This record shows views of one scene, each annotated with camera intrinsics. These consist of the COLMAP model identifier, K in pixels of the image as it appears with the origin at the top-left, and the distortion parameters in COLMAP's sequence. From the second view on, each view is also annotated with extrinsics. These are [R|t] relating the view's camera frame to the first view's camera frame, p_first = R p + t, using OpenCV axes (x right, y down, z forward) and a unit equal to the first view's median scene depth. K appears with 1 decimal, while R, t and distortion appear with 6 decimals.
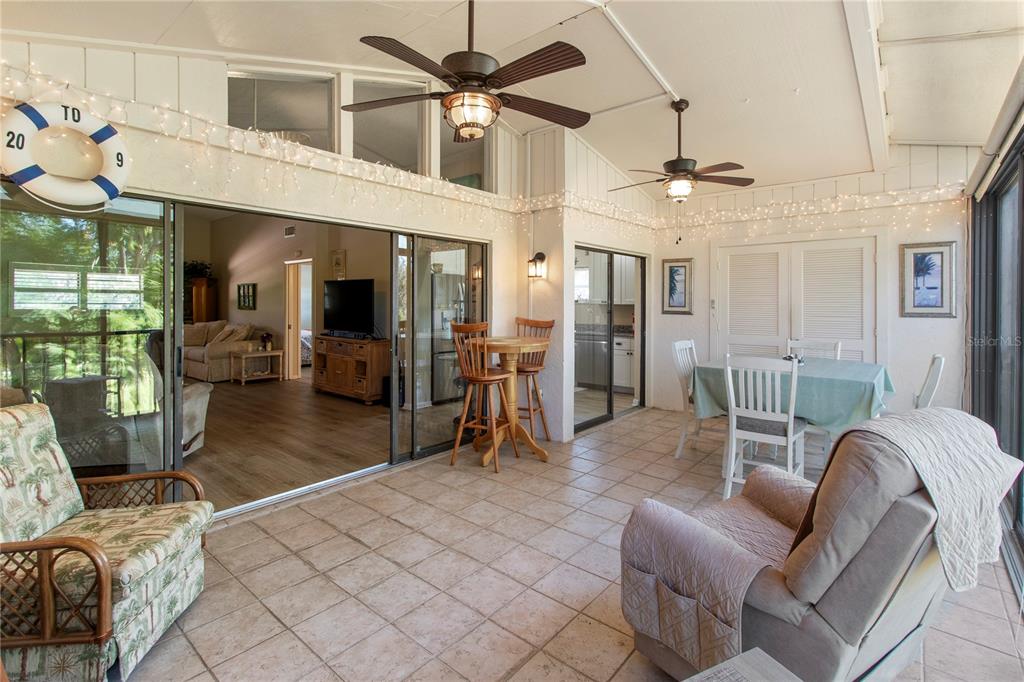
lens RADIAL K [[481.1, 0, 521.8], [0, 481.1, 302.7], [0, 0, 1]] dist [-0.004418, 0.000936]
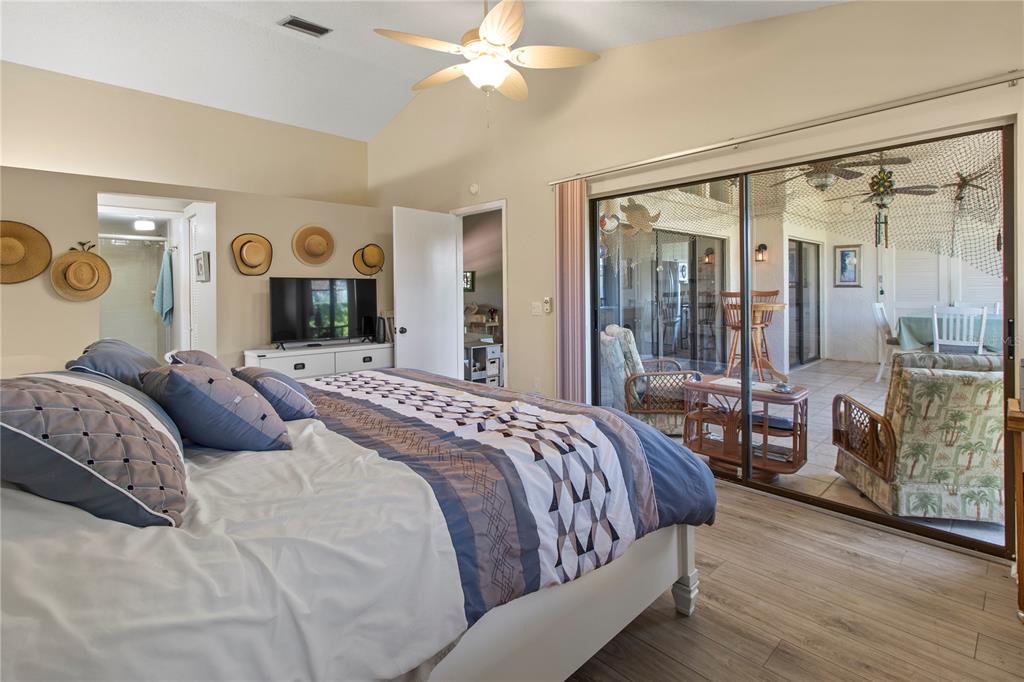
lens RADIAL K [[481.1, 0, 519.9], [0, 481.1, 291.3], [0, 0, 1]] dist [-0.004418, 0.000936]
pose [[0.991641, -0.014271, -0.128235, -0.405893], [0.015017, 0.999875, 0.004853, 0.015289], [0.128150, -0.006738, 0.991732, -0.424140]]
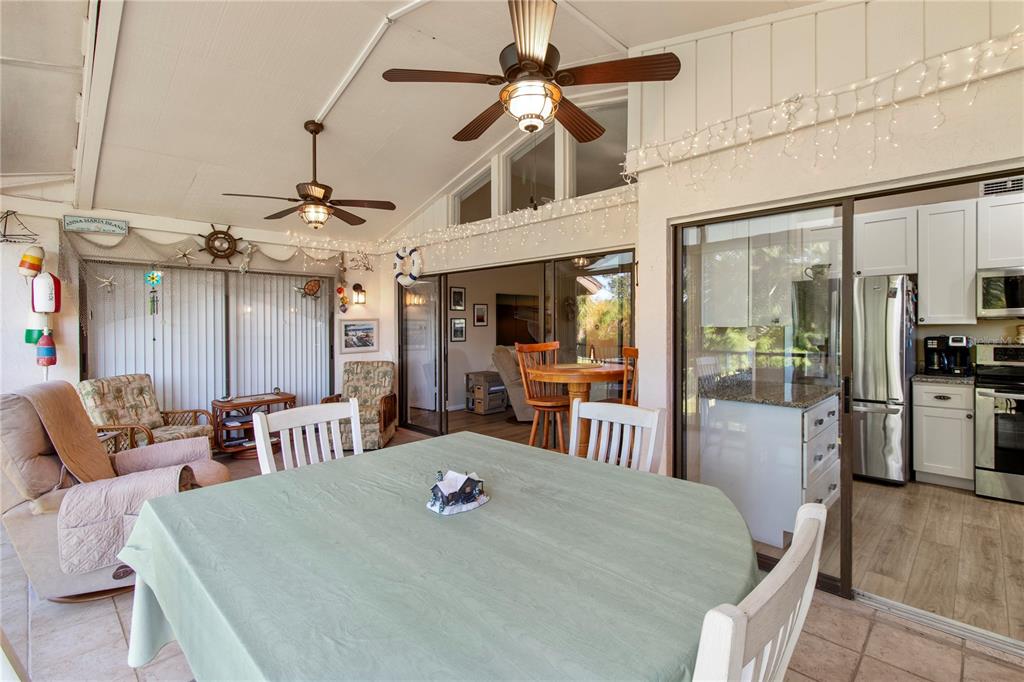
lens RADIAL K [[481.1, 0, 508.8], [0, 481.1, 331.1], [0, 0, 1]] dist [-0.004418, 0.000936]
pose [[-0.096585, 0.004564, -0.995314, 1.455046], [0.001924, 0.999988, 0.004398, 0.015834], [0.995323, -0.001490, -0.096593, 1.732039]]
